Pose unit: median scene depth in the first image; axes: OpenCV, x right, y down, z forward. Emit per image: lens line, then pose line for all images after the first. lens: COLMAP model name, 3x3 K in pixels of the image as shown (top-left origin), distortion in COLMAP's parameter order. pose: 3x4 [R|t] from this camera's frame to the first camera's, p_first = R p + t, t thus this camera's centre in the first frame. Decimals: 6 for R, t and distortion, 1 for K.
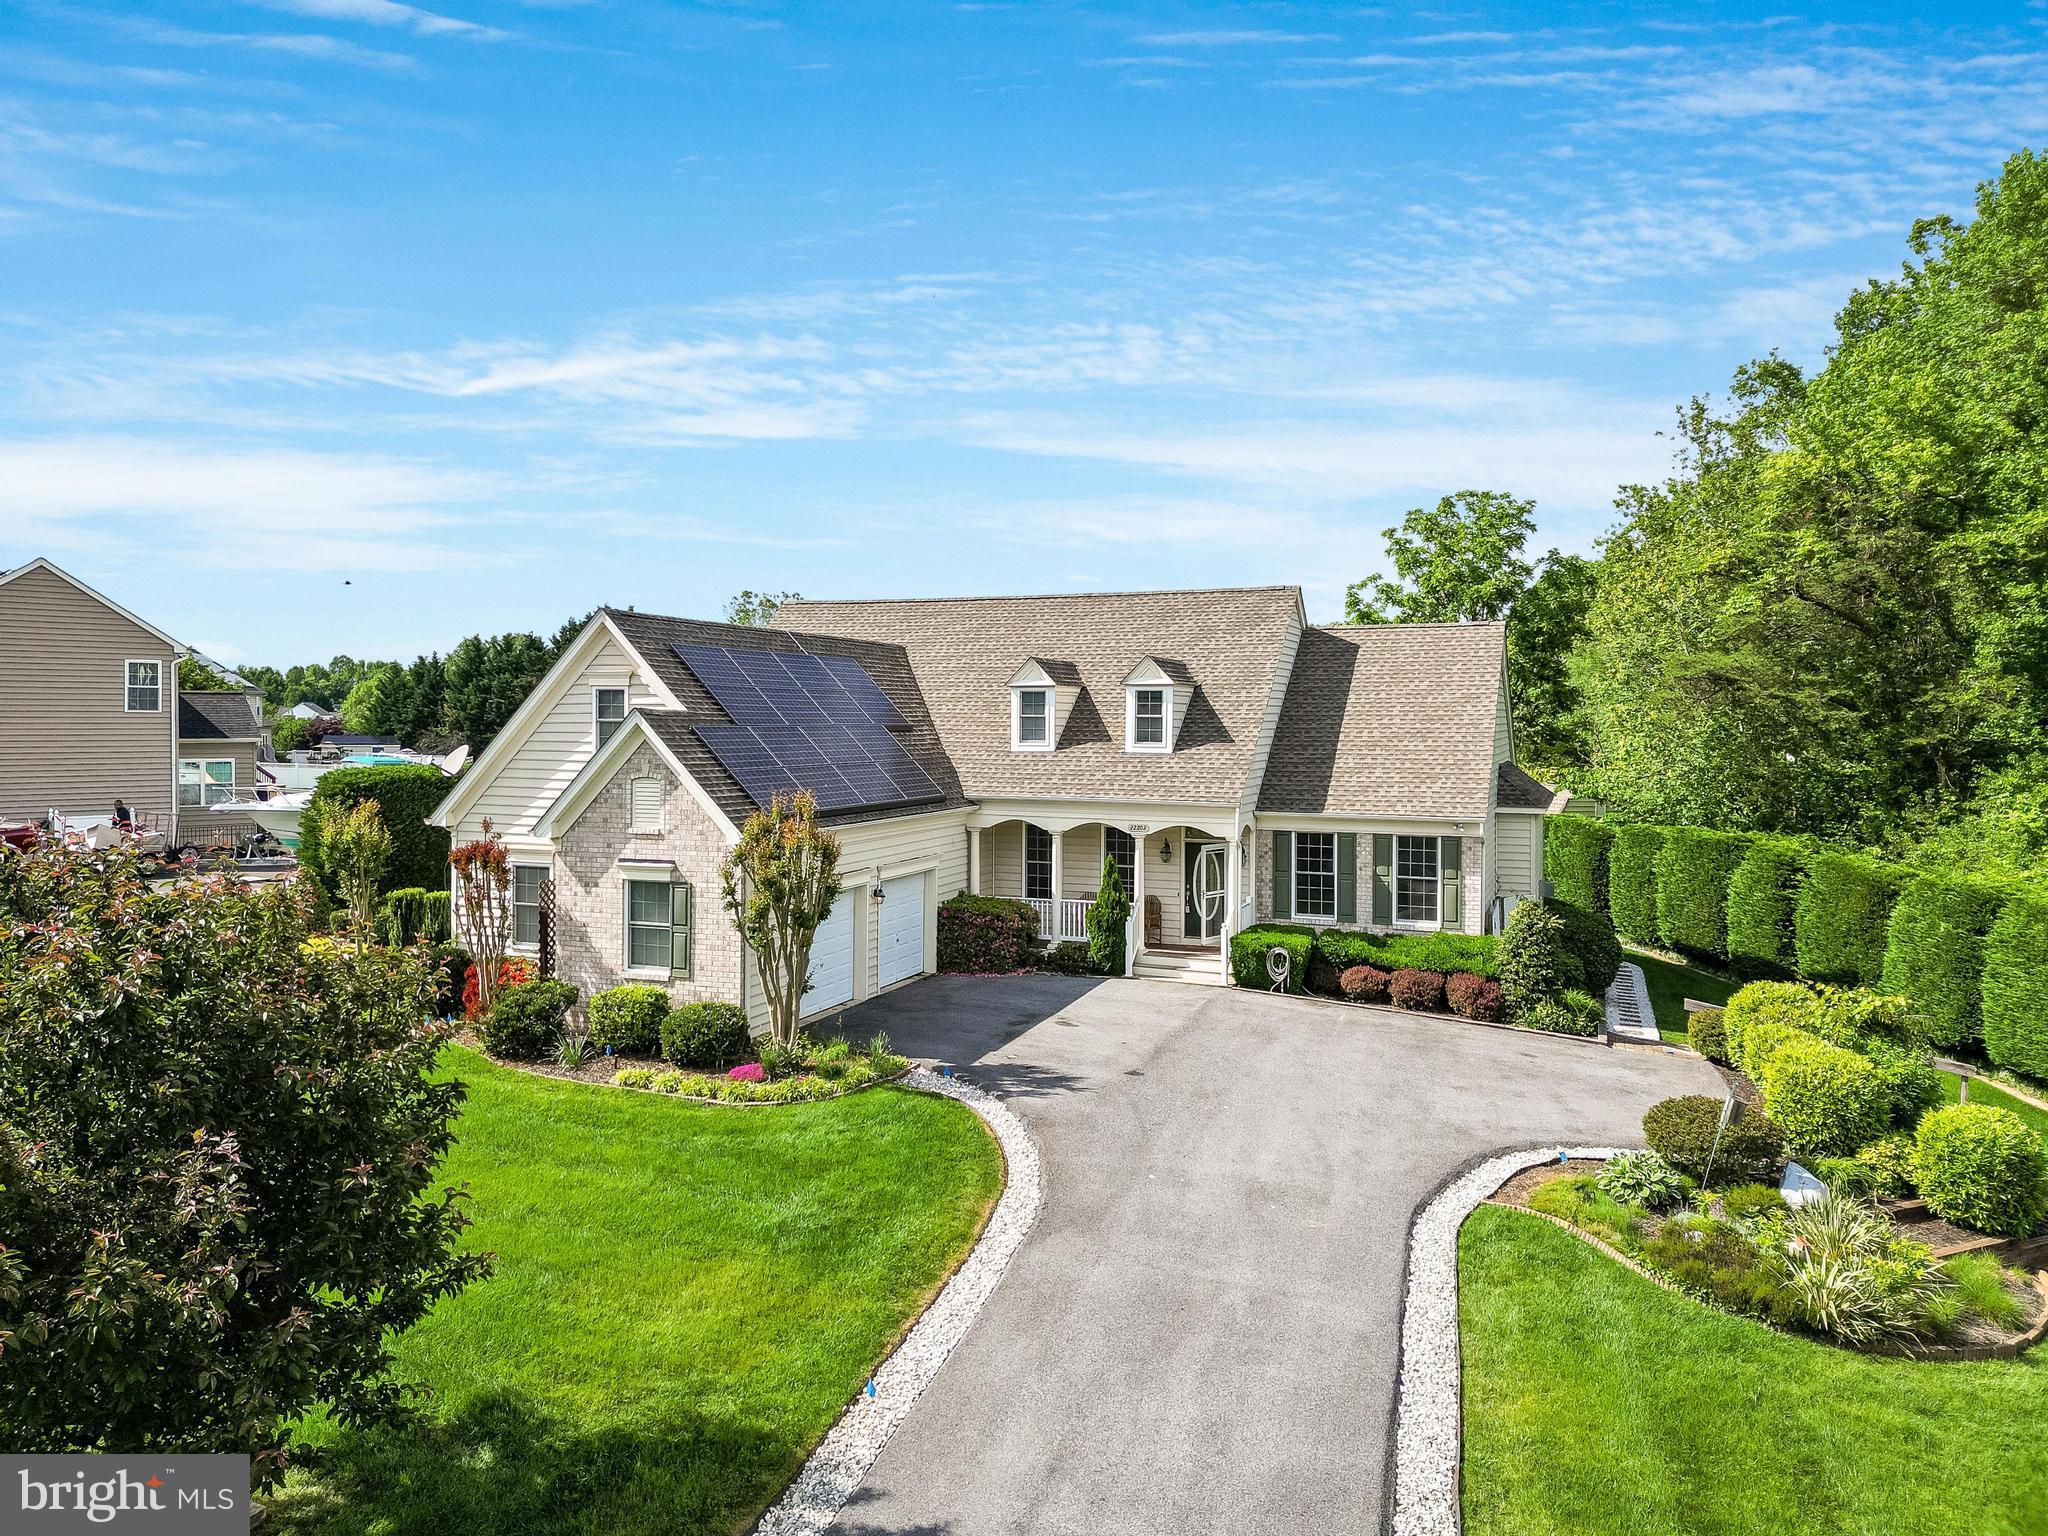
lens RADIAL K [[1415.1, 0, 1022.3], [0, 1415.1, 851.3], [0, 0, 1]] dist [0.005056, -0.002434]
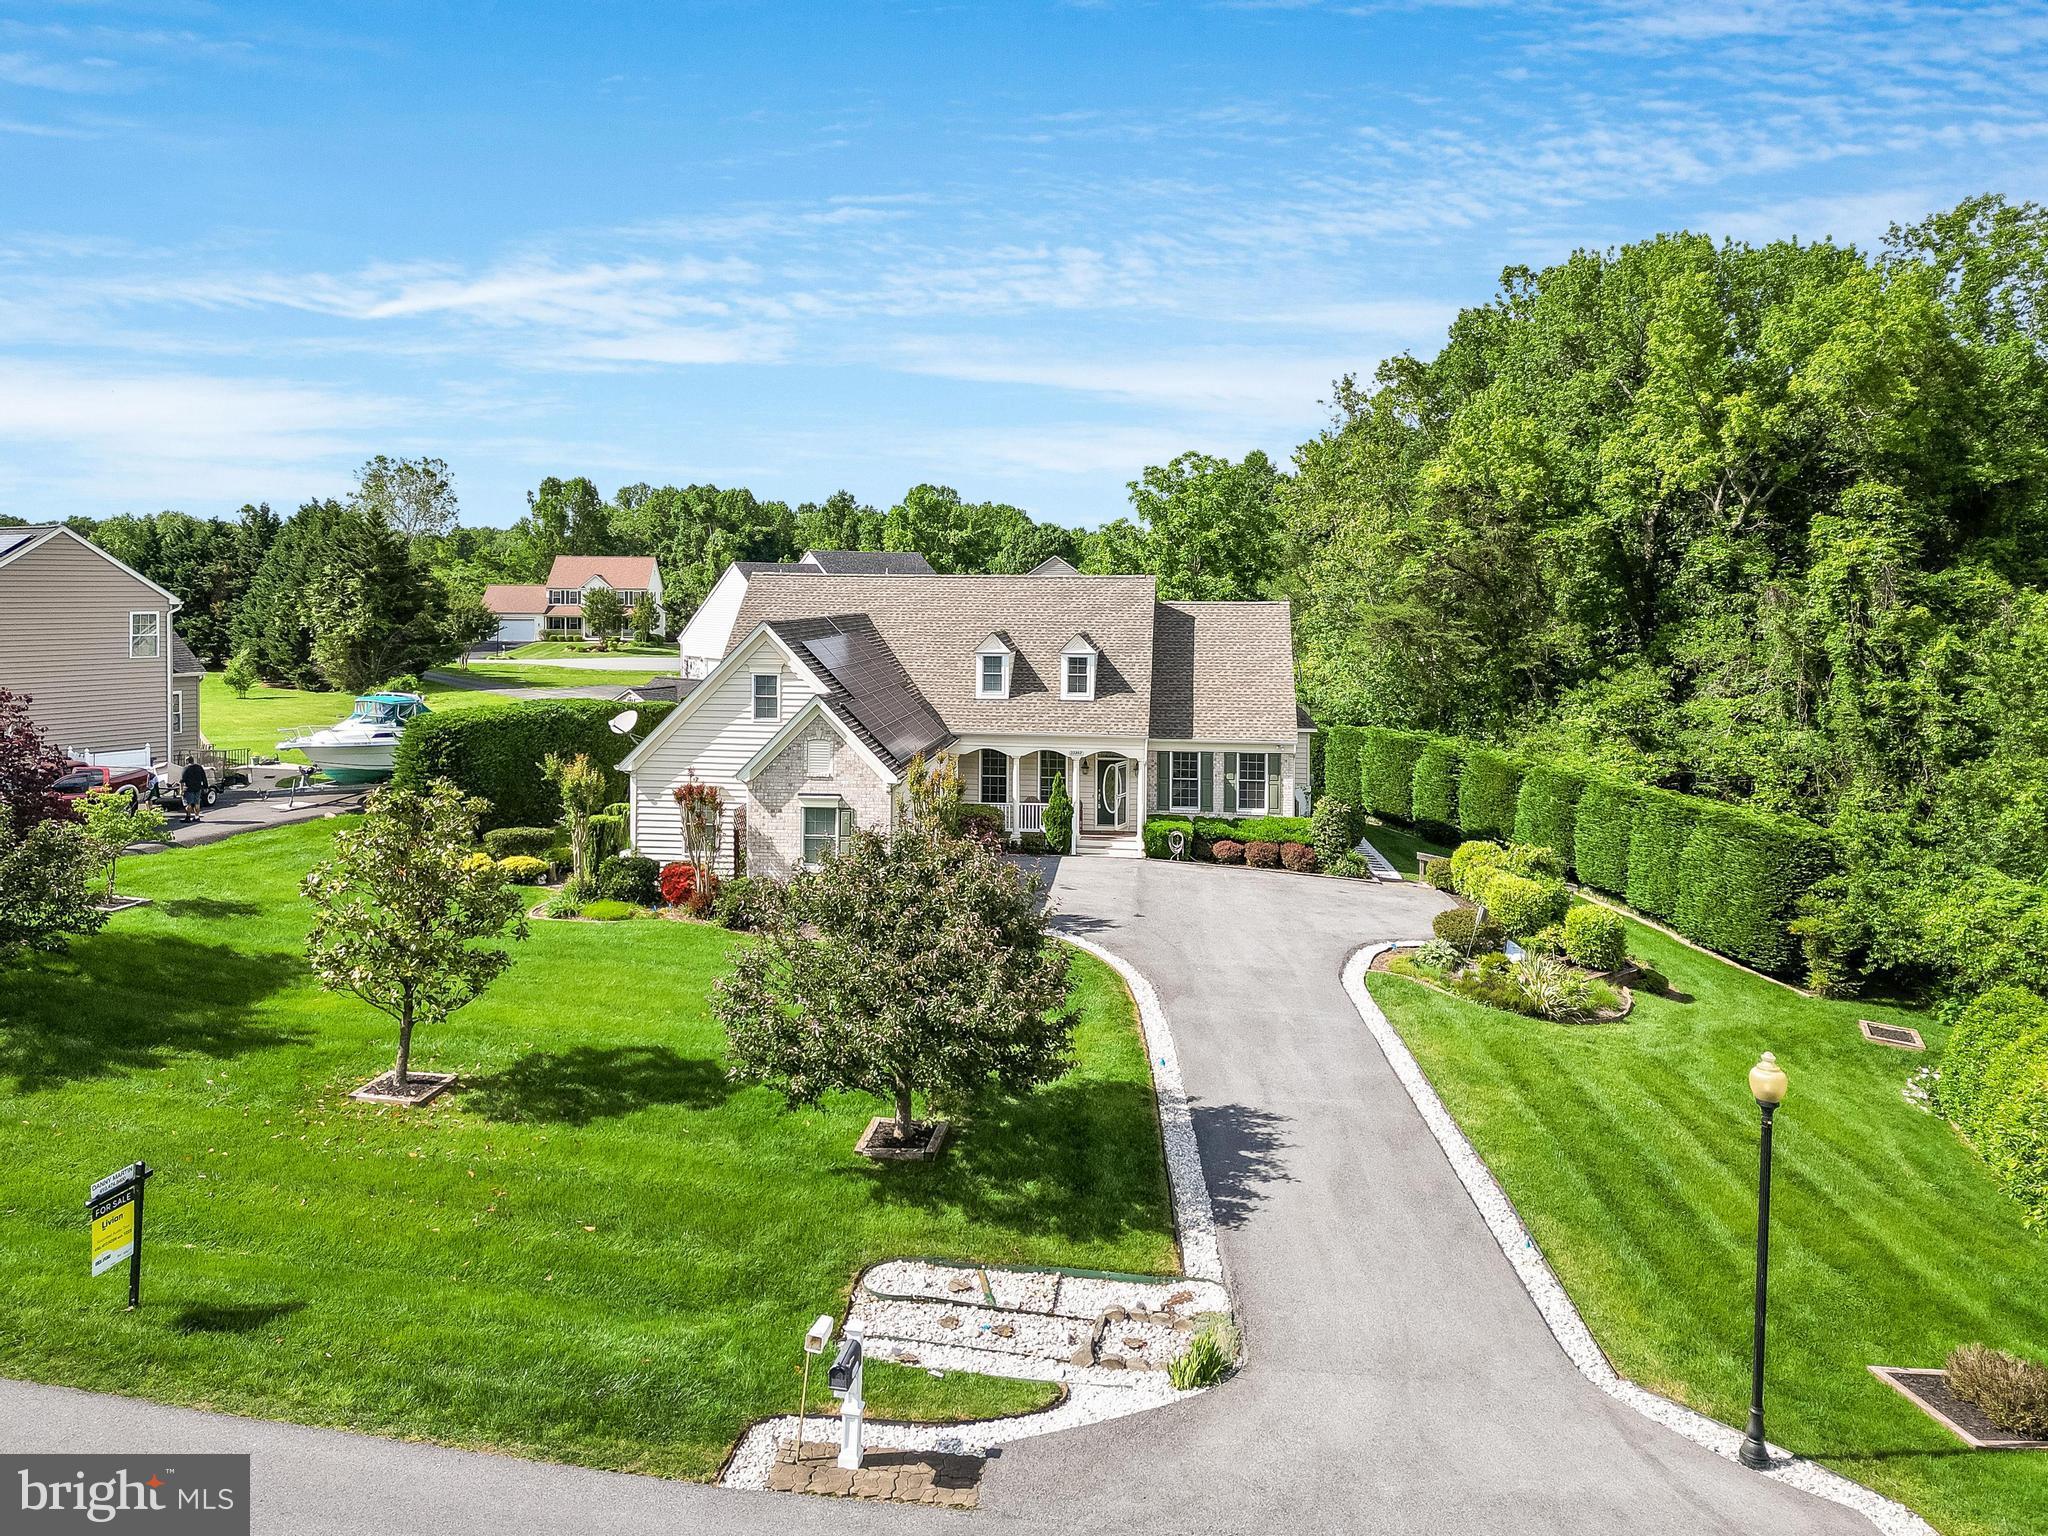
lens RADIAL K [[1442.5, 0, 1013.7], [0, 1442.5, 764.6], [0, 0, 1]] dist [0.010073, -0.005596]
pose [[0.965128, -0.029968, 0.260056, -0.363001], [0.020233, 0.998994, 0.040031, -0.064229], [-0.260994, -0.033374, 0.964763, -0.416551]]
